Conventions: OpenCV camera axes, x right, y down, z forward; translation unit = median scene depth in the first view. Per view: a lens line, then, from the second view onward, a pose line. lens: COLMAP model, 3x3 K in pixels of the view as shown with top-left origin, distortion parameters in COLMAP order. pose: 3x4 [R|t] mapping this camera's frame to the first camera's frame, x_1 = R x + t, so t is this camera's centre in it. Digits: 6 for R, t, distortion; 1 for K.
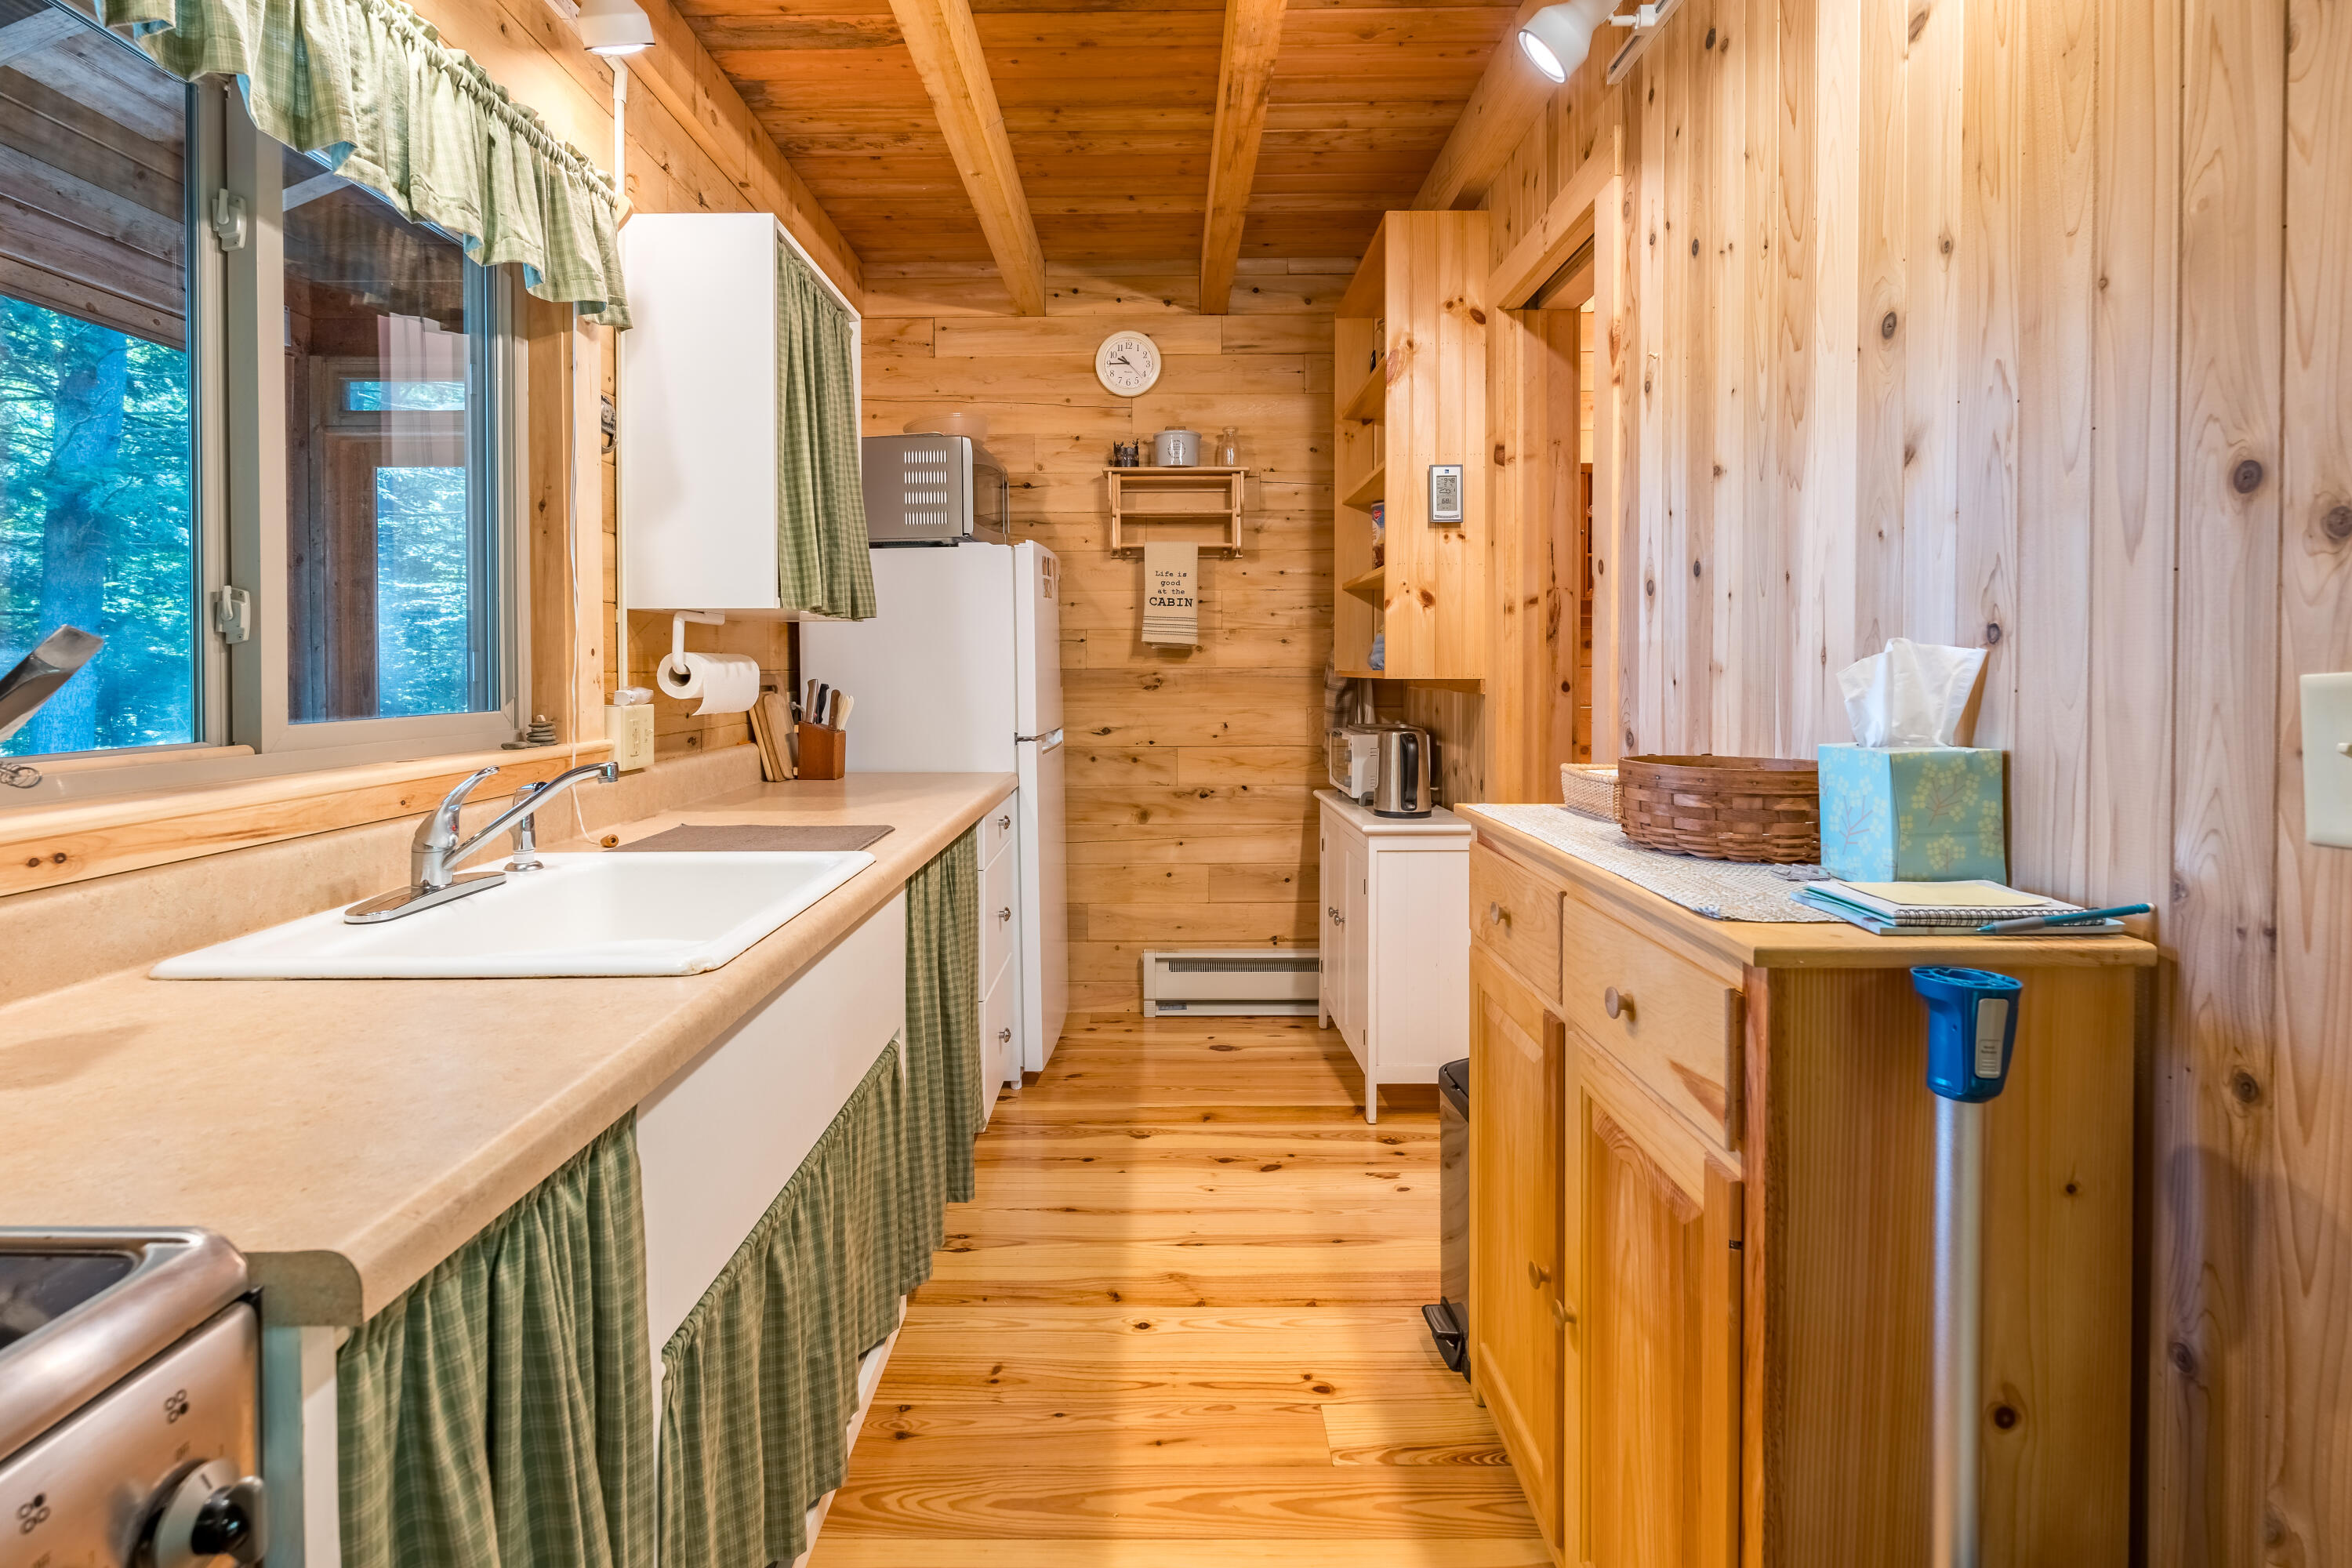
lens RADIAL K [[1104.8, 0, 1170.4], [0, 1104.8, 675.6], [0, 0, 1]] dist [-0.002532, 0.000493]
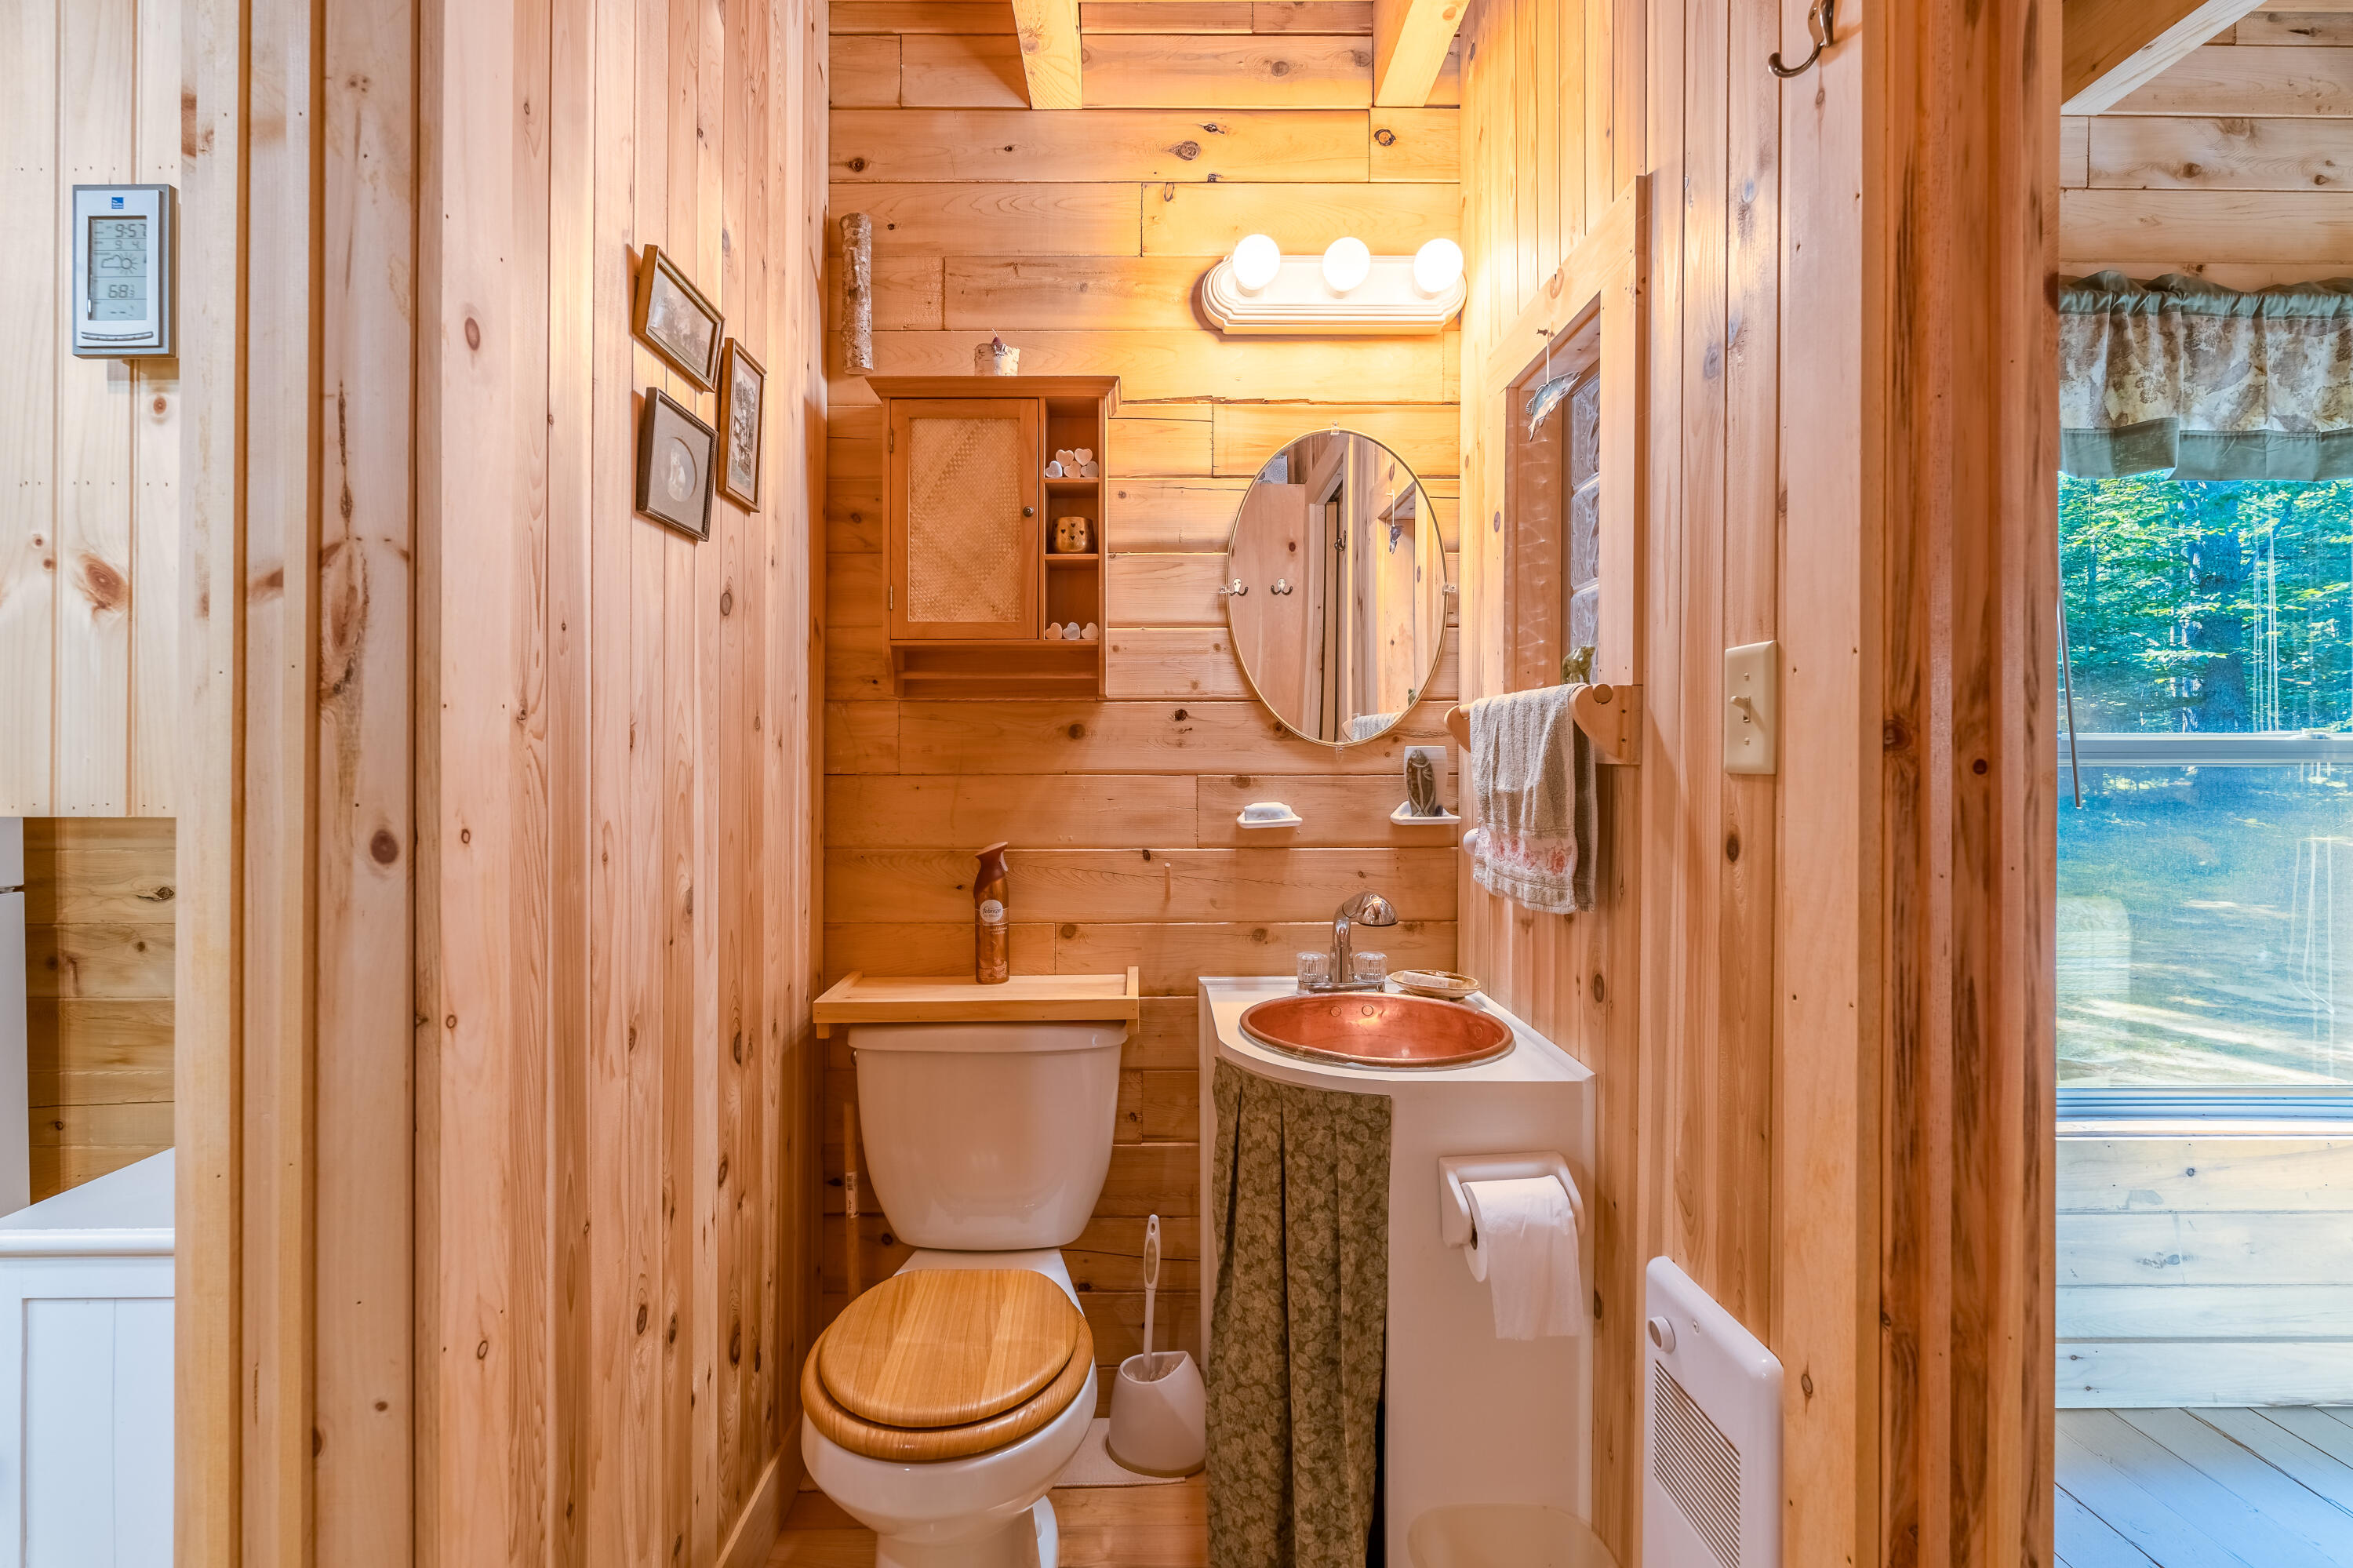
lens RADIAL K [[1022.9, 0, 1162.6], [0, 1022.9, 762.2], [0, 0, 1]] dist [-0.004307, -0.000001]
pose [[0.999958, 0.000551, 0.009162, 0.559952], [-0.000457, 0.999947, -0.010312, -0.011147], [-0.009167, 0.010308, 0.999905, 0.678689]]
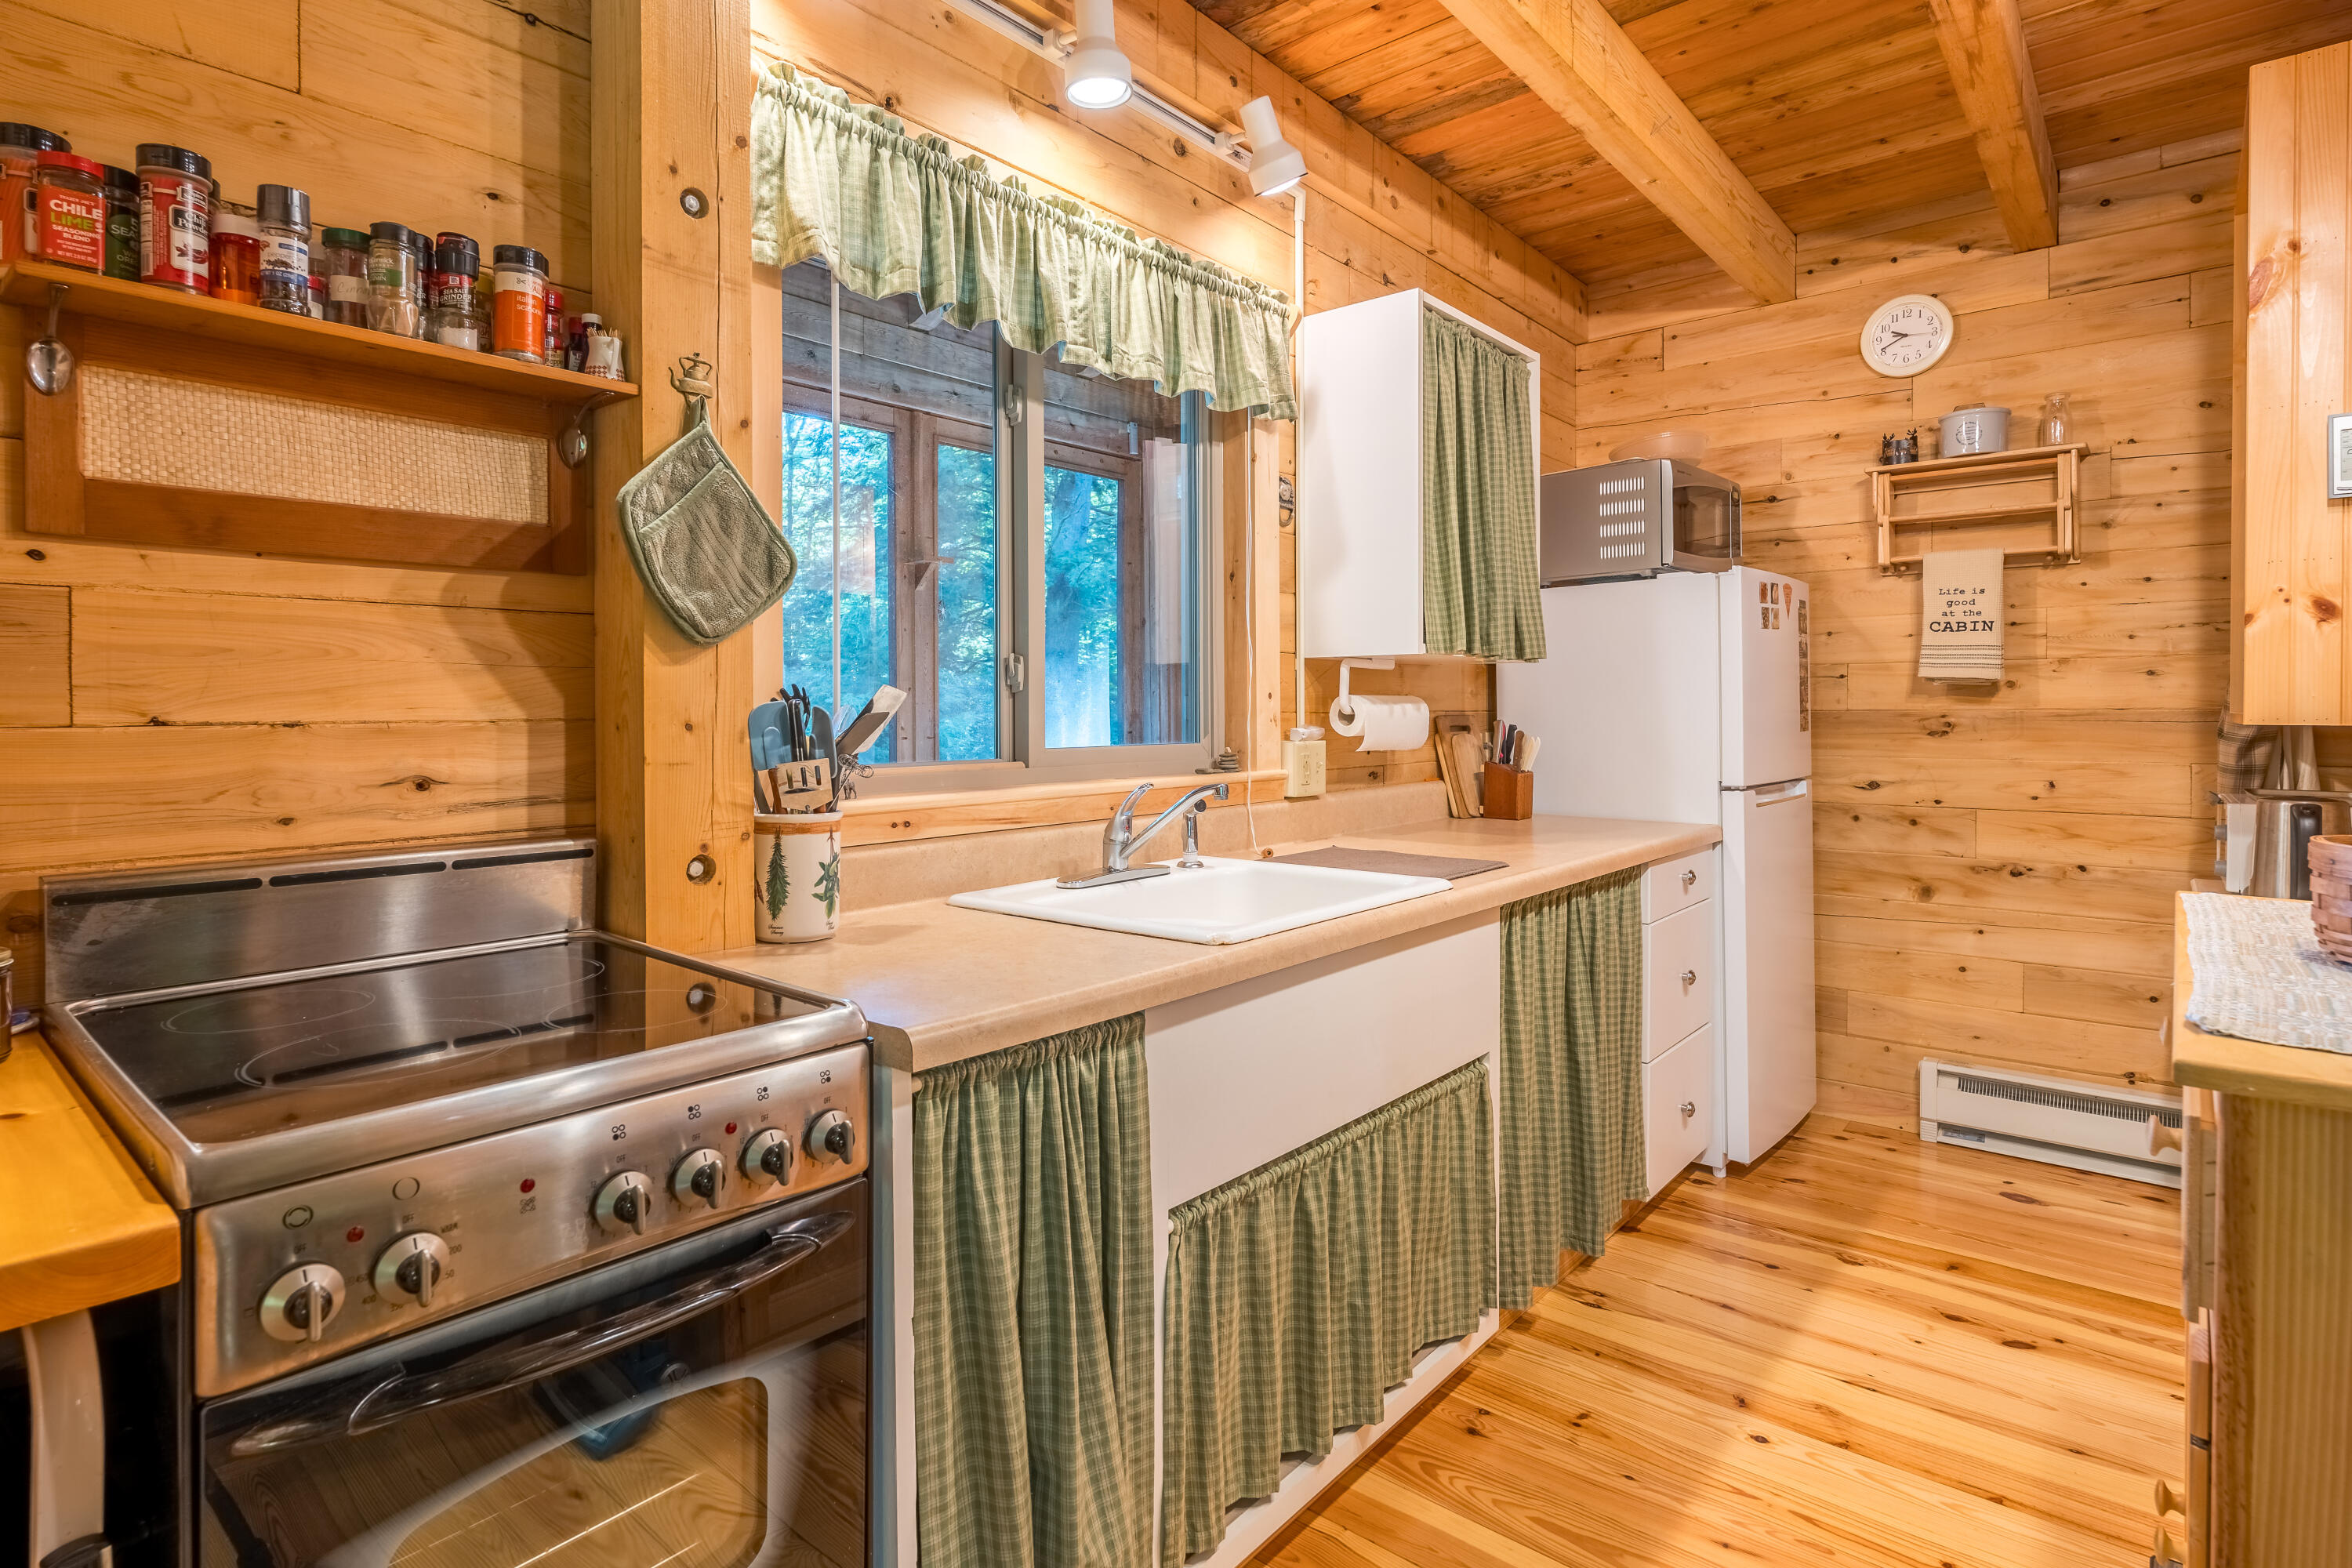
lens RADIAL K [[1217.2, 0, 1170.3], [0, 1217.2, 722.2], [0, 0, 1]] dist [0.003657, -0.000448]
pose [[0.760441, 0.008128, -0.649356, 0.179680], [-0.005004, 0.999965, 0.006657, -0.000658], [0.649387, -0.001813, 0.760456, -0.049796]]
